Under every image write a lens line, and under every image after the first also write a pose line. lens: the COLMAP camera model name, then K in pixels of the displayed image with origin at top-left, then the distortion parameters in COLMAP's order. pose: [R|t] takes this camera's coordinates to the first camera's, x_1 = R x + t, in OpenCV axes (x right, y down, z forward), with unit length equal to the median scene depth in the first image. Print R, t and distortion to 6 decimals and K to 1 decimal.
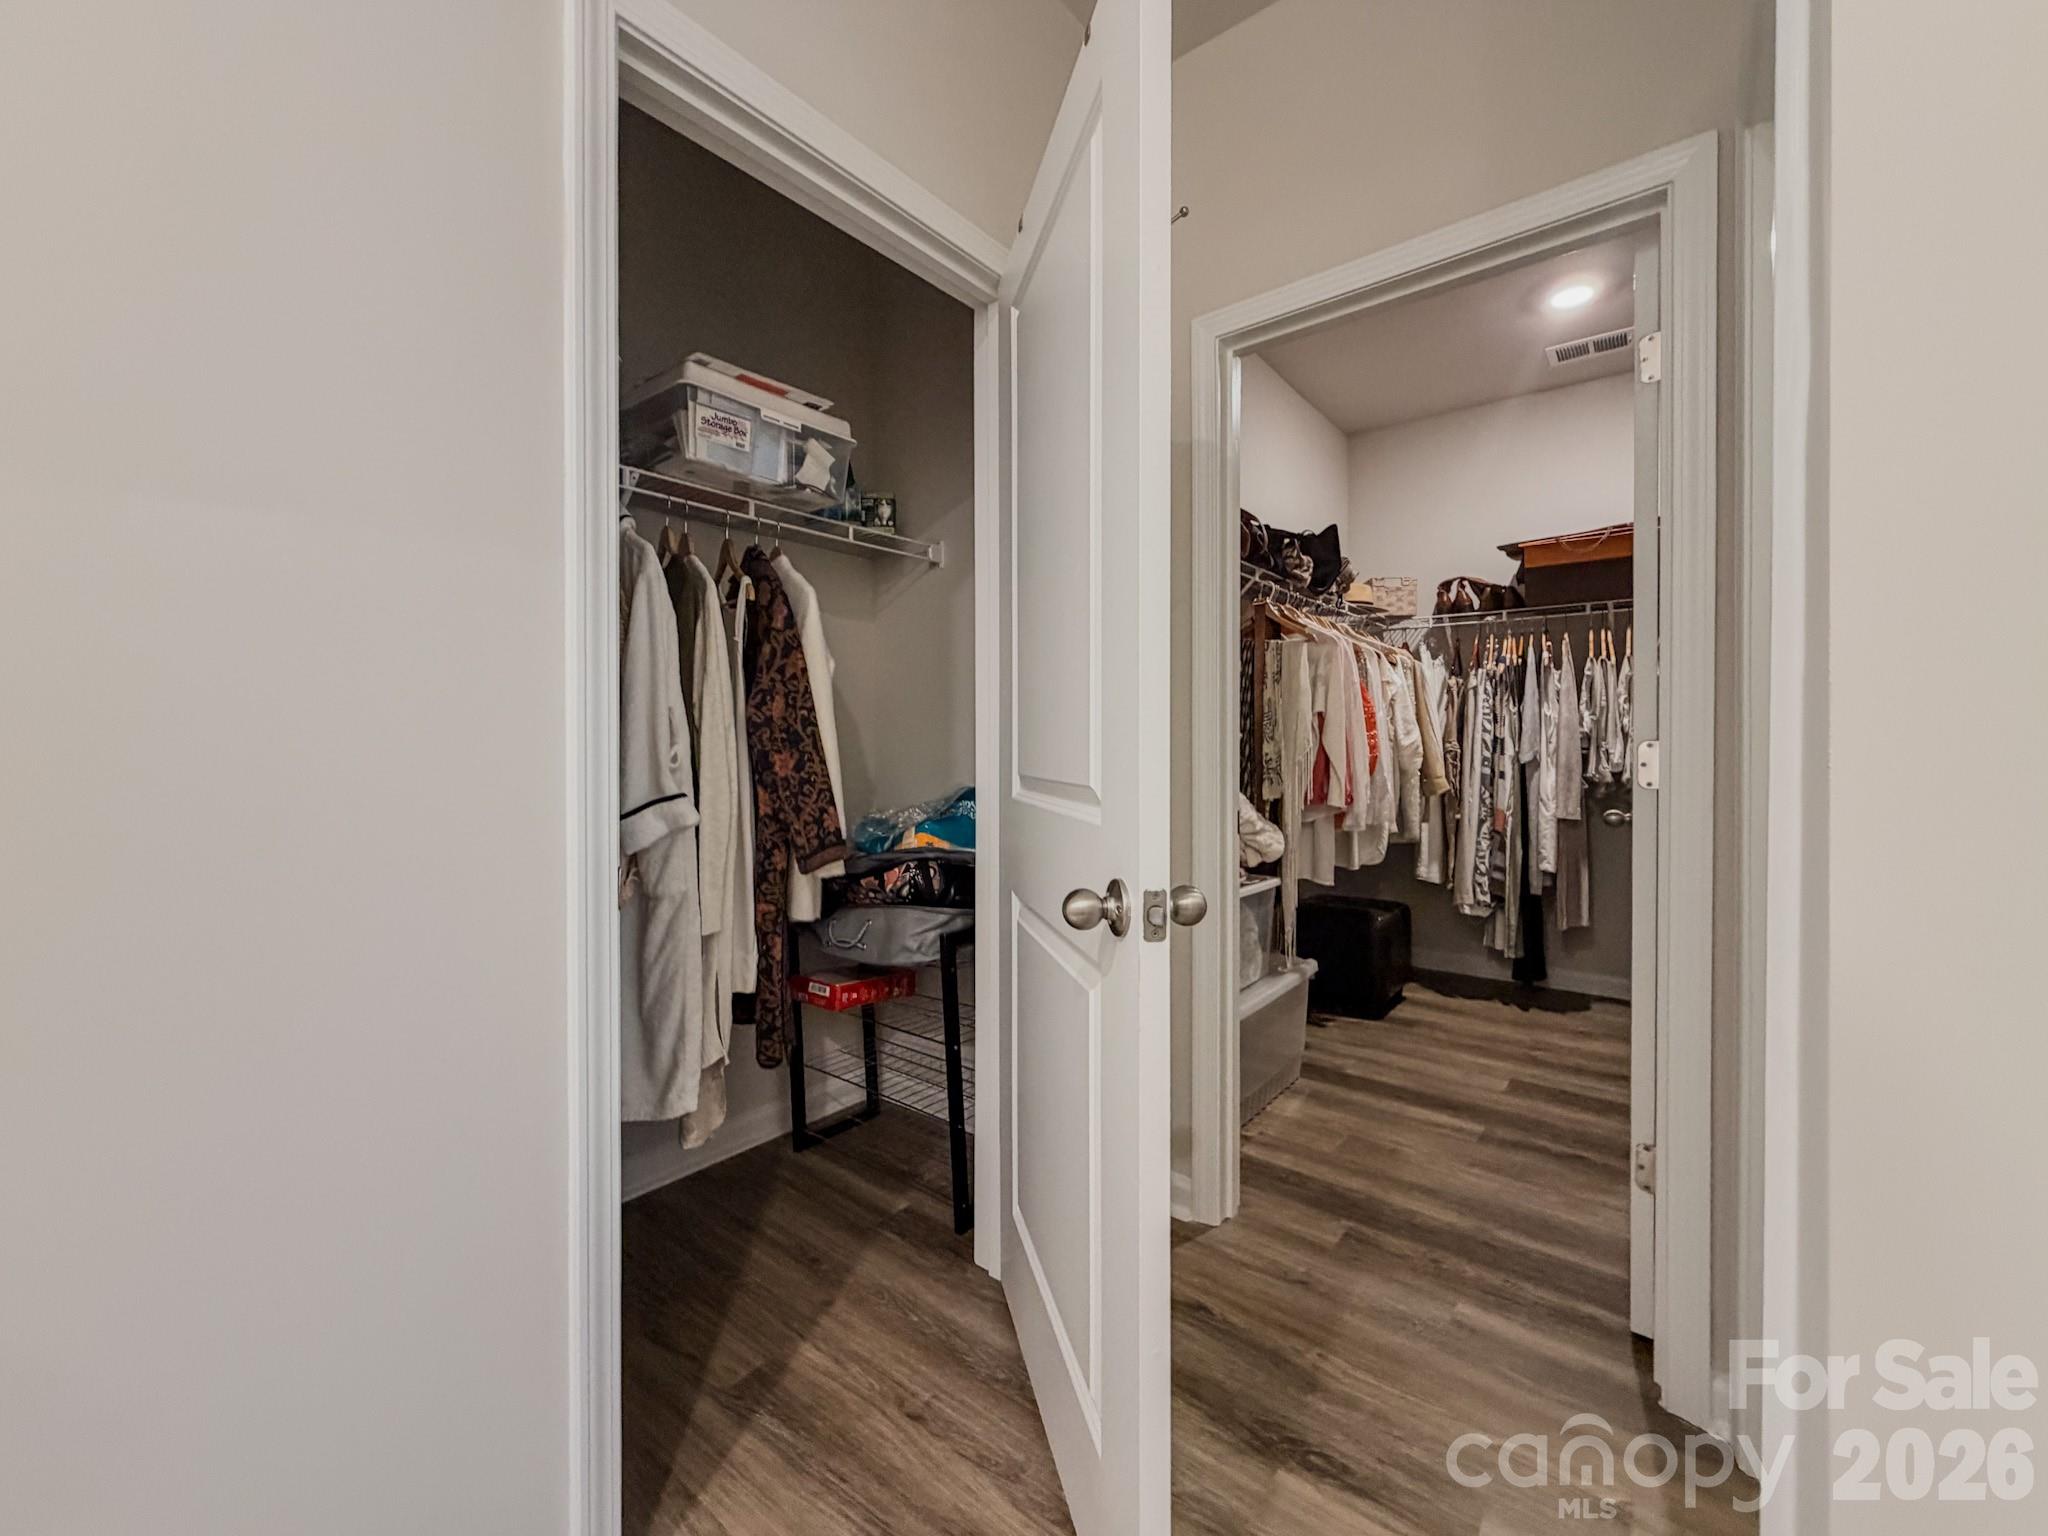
lens RADIAL K [[862.1, 0, 1023.5], [0, 862.1, 756.4], [0, 0, 1]] dist [-0.003224, -0.000435]
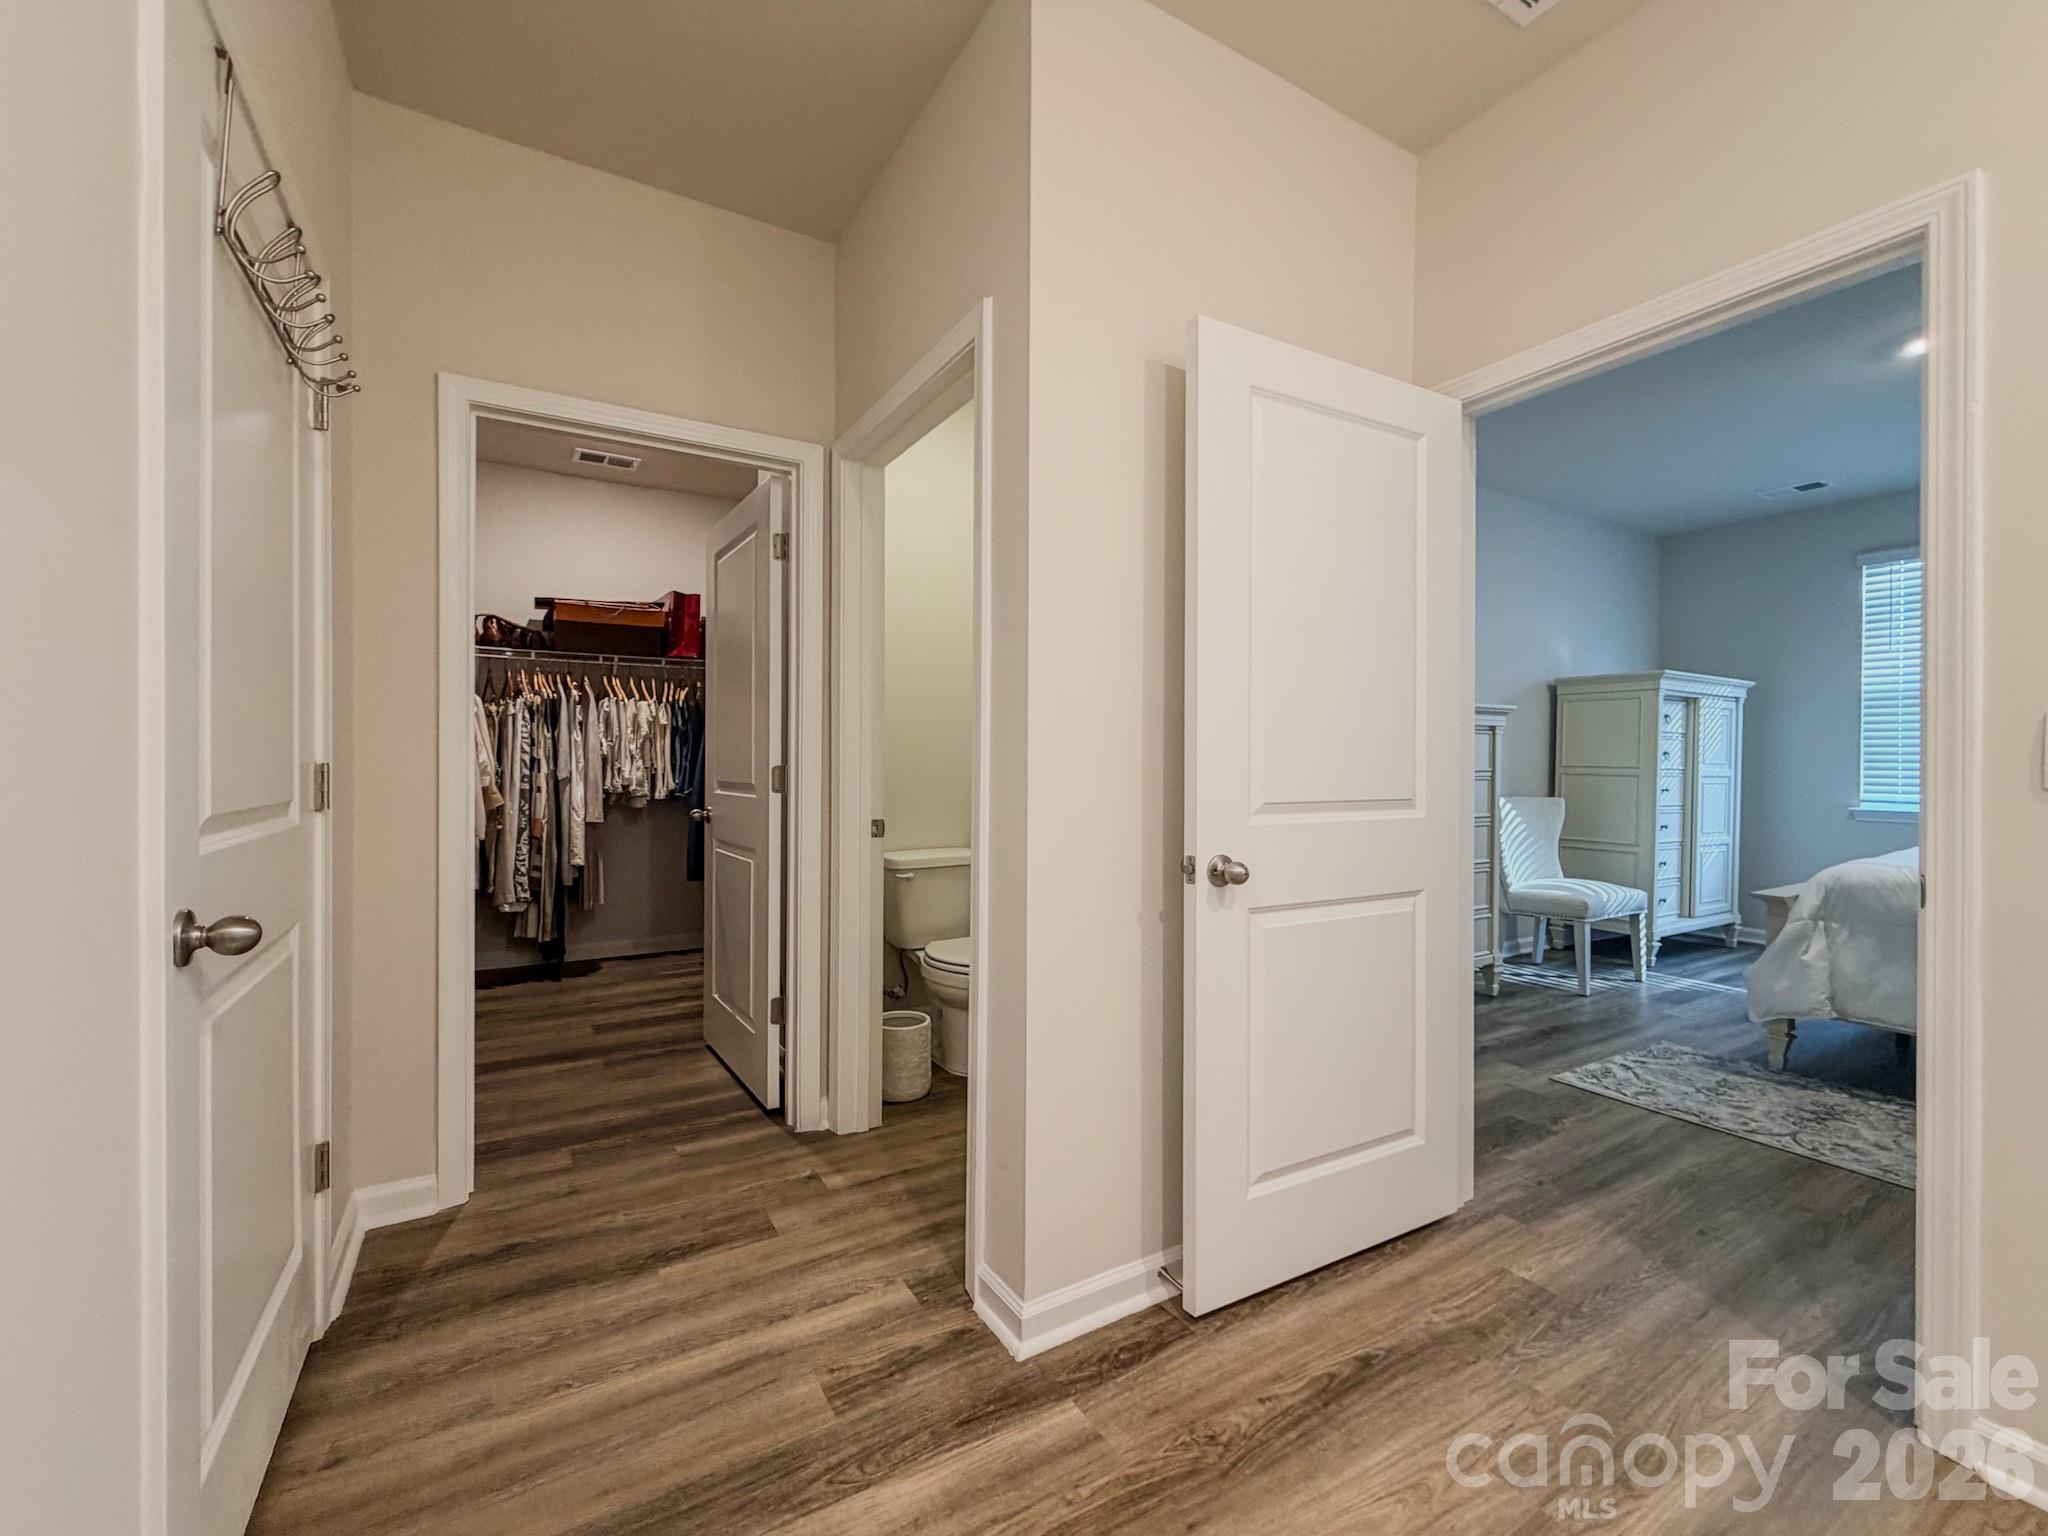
lens RADIAL K [[862.1, 0, 1014.4], [0, 862.1, 769.8], [0, 0, 1]] dist [-0.003224, -0.000435]
pose [[0.340631, -0.005052, 0.940184, -0.352472], [0.004140, 0.999984, 0.003874, -0.007655], [-0.940188, 0.002573, 0.340646, -0.025561]]
